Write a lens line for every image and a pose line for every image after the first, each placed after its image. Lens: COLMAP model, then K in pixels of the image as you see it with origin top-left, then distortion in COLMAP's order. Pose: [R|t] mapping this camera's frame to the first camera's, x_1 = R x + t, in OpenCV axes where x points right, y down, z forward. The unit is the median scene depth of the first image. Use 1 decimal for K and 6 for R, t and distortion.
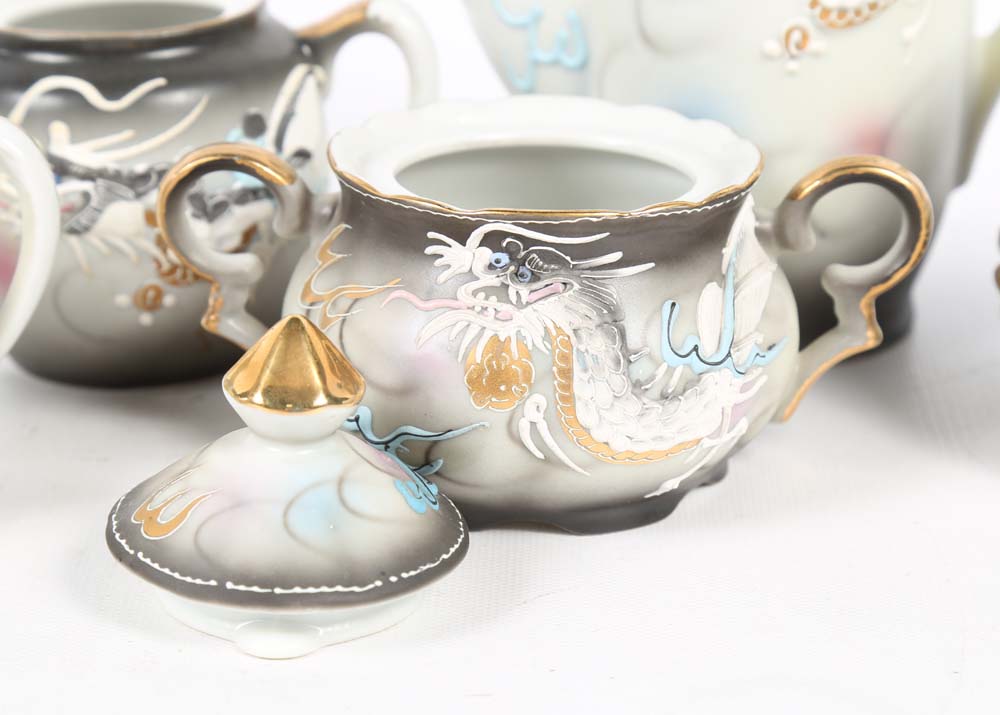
lens RADIAL K [[2958.3, 0, 523.2], [0, 2958.3, 366.4], [0, 0, 1]] dist [0.392768, 0.000000]
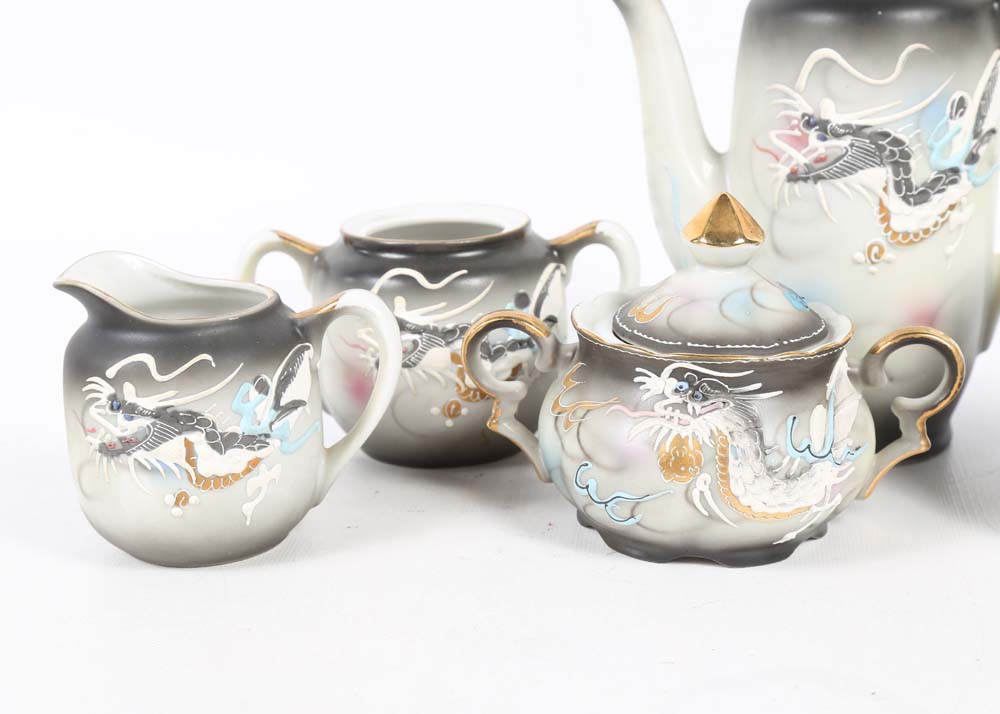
lens RADIAL K [[2230.2, 0, 508.7], [0, 2230.2, 363.6], [0, 0, 1]] dist [0.239645, 0.000000]
pose [[0.997929, 0.021775, -0.060520, -0.027084], [-0.025772, 0.997482, -0.066069, 0.030818], [0.058929, 0.067492, 0.995978, -0.169030]]
